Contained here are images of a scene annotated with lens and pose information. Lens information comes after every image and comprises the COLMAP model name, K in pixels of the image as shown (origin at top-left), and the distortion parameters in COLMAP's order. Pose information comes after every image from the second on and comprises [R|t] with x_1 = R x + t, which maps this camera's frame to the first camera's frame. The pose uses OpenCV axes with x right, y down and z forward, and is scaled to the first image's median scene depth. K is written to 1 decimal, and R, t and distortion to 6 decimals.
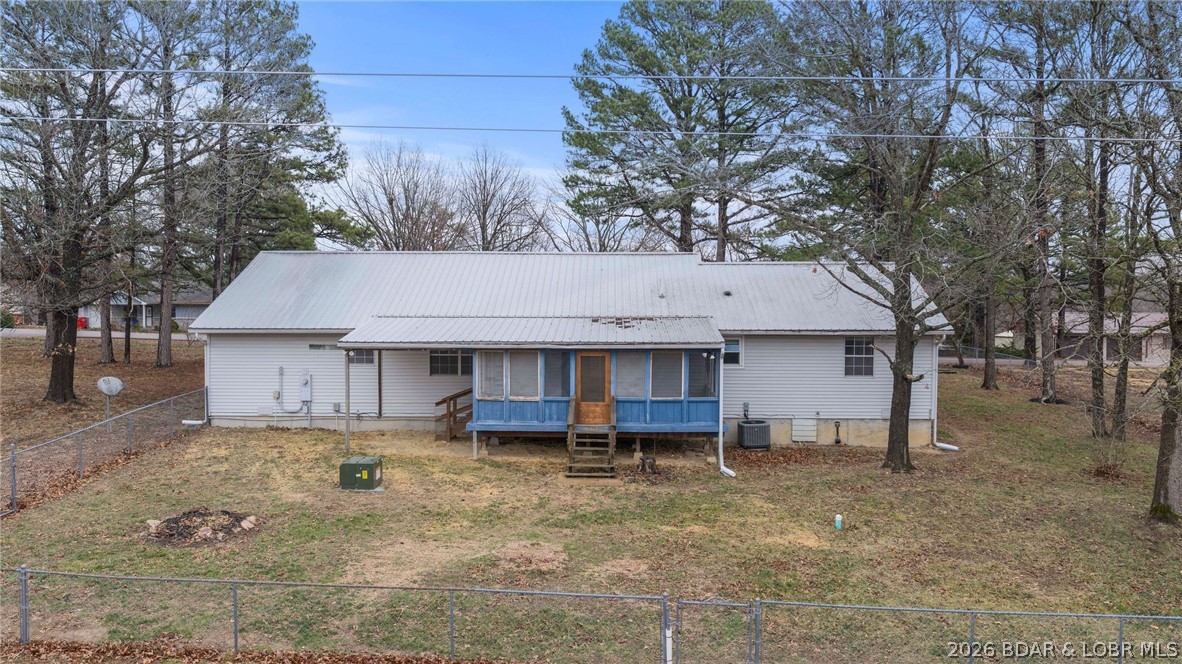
lens RADIAL K [[1008.9, 0, 591.7], [0, 1008.9, 330.7], [0, 0, 1]] dist [0.012812, -0.035717]
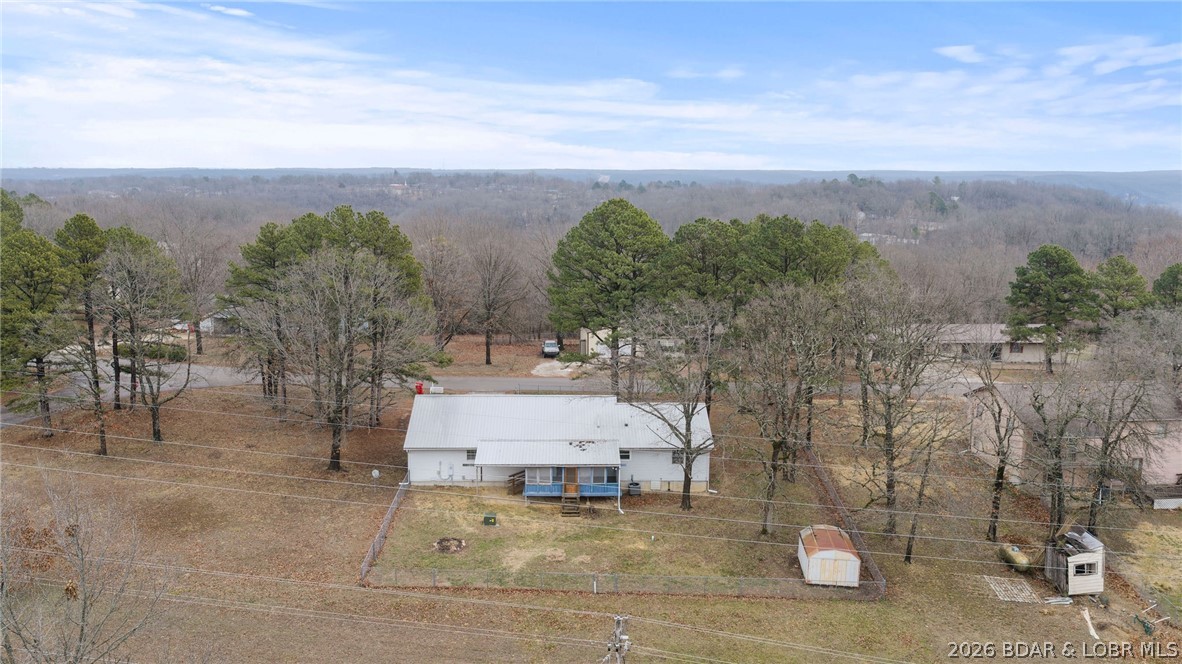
lens RADIAL K [[1008.9, 0, 590.4], [0, 1008.9, 332.9], [0, 0, 1]] dist [0.012812, -0.035717]
pose [[0.998950, -0.004102, 0.045622, -0.066962], [-0.001408, 0.992764, 0.120076, -0.646568], [-0.045785, -0.120014, 0.991716, -1.586304]]
